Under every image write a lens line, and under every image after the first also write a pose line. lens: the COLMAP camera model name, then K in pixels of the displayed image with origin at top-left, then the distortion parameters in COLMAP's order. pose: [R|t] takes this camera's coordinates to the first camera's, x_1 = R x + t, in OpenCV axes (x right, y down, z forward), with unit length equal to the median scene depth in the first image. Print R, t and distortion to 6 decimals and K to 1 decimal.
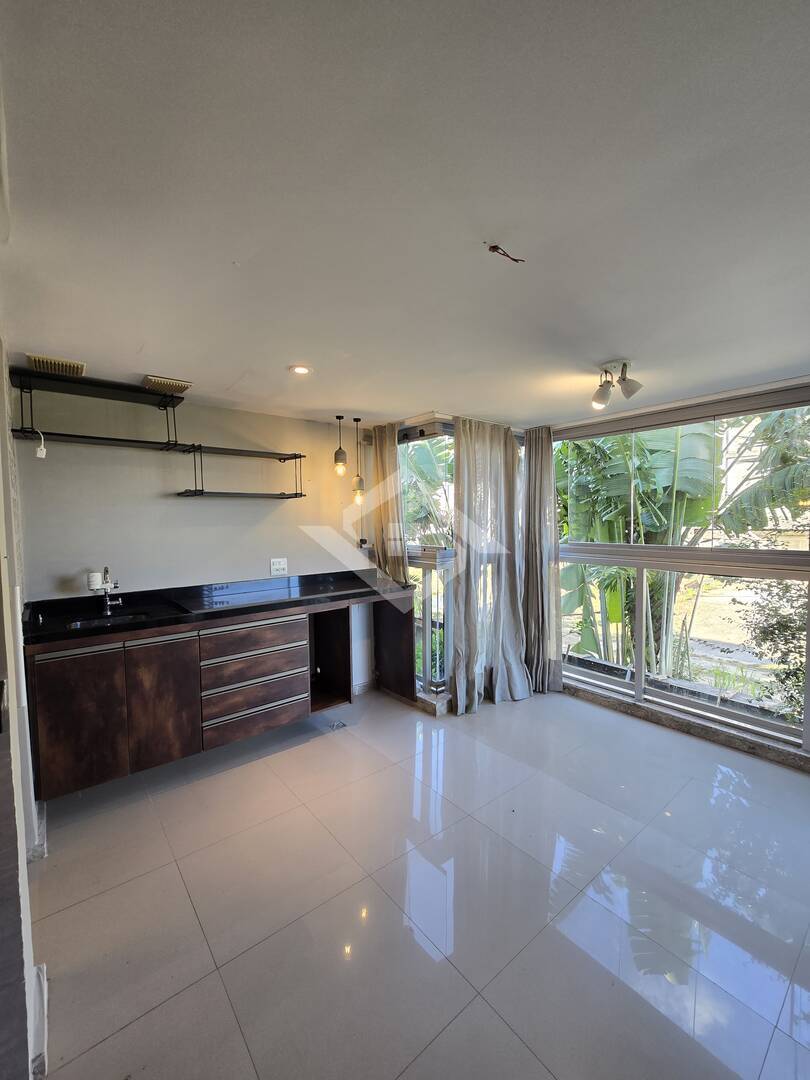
lens RADIAL K [[439.8, 0, 405.0], [0, 439.8, 540.0], [0, 0, 1]] dist [-0.001041, -0.000850]
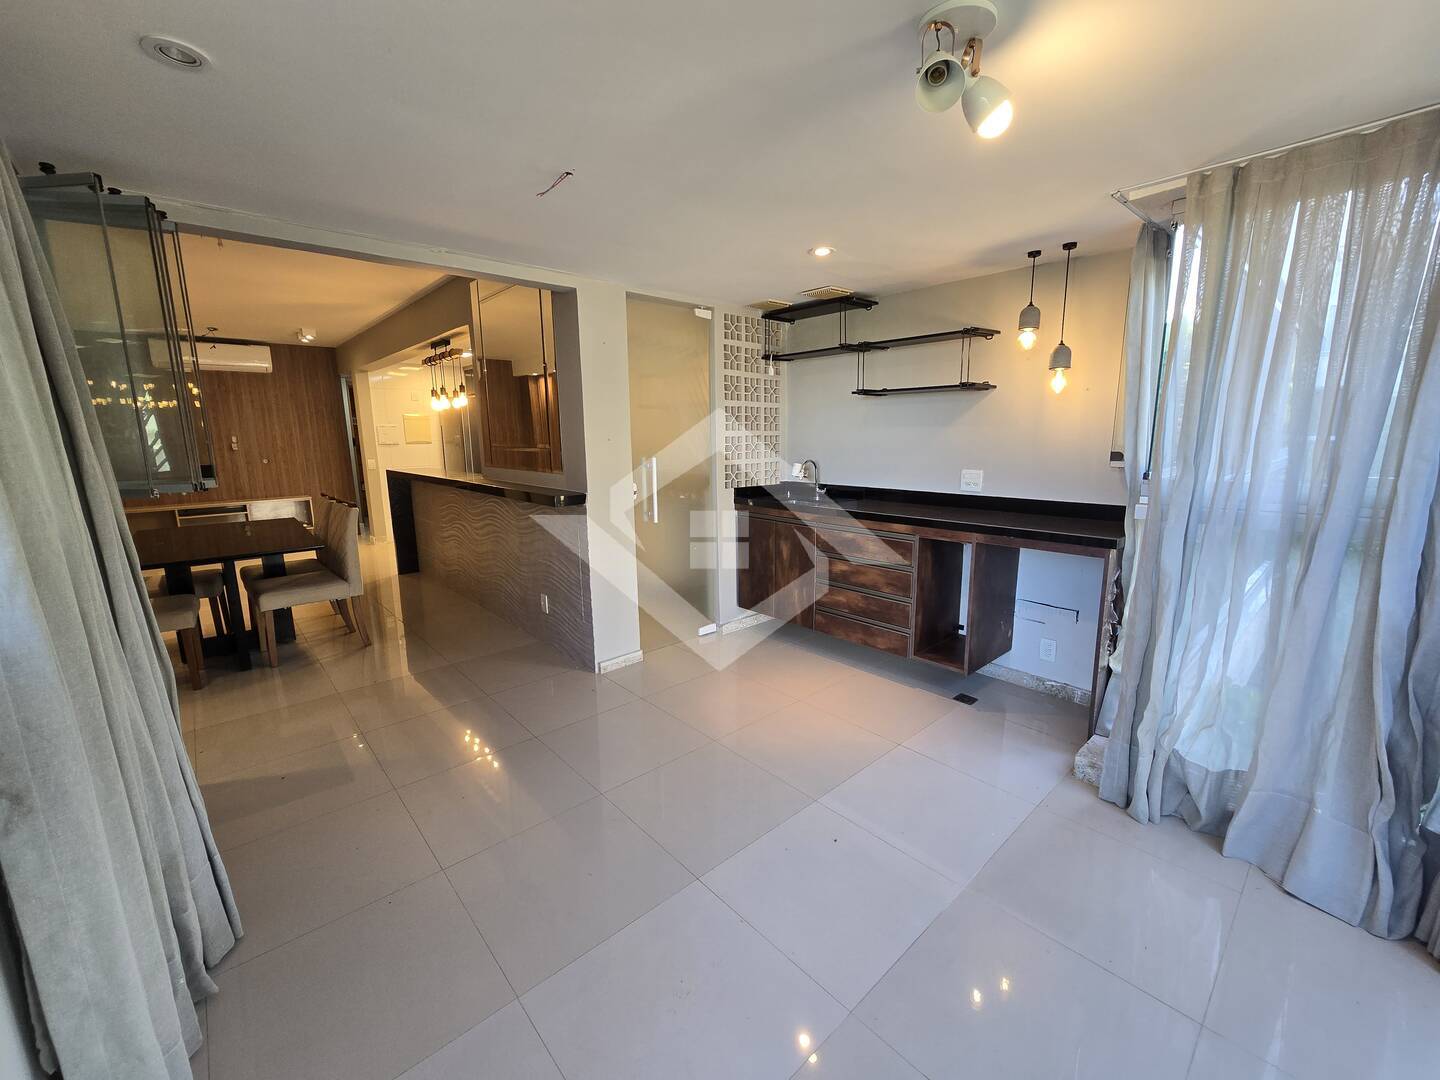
lens RADIAL K [[586.3, 0, 724.0], [0, 586.3, 533.7], [0, 0, 1]] dist [-0.001041, -0.000850]
pose [[0.064298, 0.186098, -0.980425, 0.708619], [-0.034987, 0.982274, 0.184155, -0.021506], [0.997317, 0.022461, 0.069670, 0.491676]]
